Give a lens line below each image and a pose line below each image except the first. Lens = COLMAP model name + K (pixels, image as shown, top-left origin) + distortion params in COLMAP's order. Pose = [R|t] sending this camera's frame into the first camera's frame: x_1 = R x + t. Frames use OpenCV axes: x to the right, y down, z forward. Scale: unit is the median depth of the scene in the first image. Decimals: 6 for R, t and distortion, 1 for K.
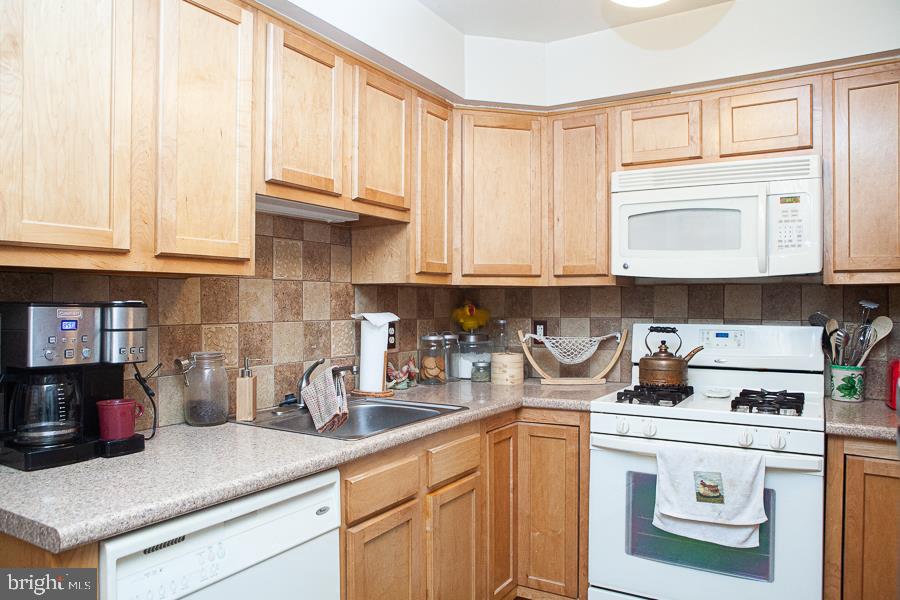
lens RADIAL K [[644.0, 0, 448.8], [0, 644.0, 298.5], [0, 0, 1]] dist [-0.012546, 0.002472]
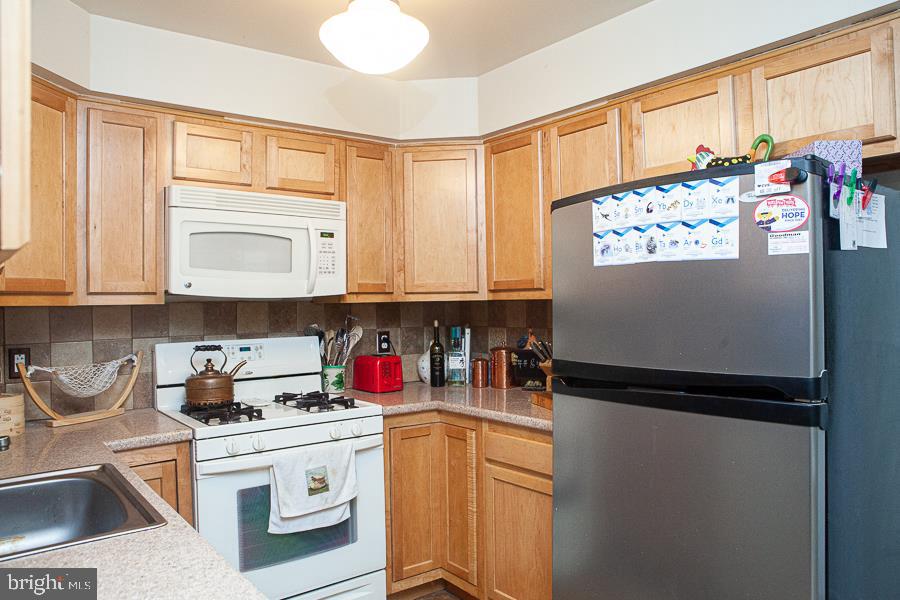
lens RADIAL K [[644.0, 0, 446.5], [0, 644.0, 299.6], [0, 0, 1]] dist [-0.012546, 0.002472]
pose [[0.389959, -0.001436, 0.920831, -0.460782], [0.012463, 0.999915, -0.003719, -0.019389], [-0.920748, 0.012926, 0.389944, 0.270337]]
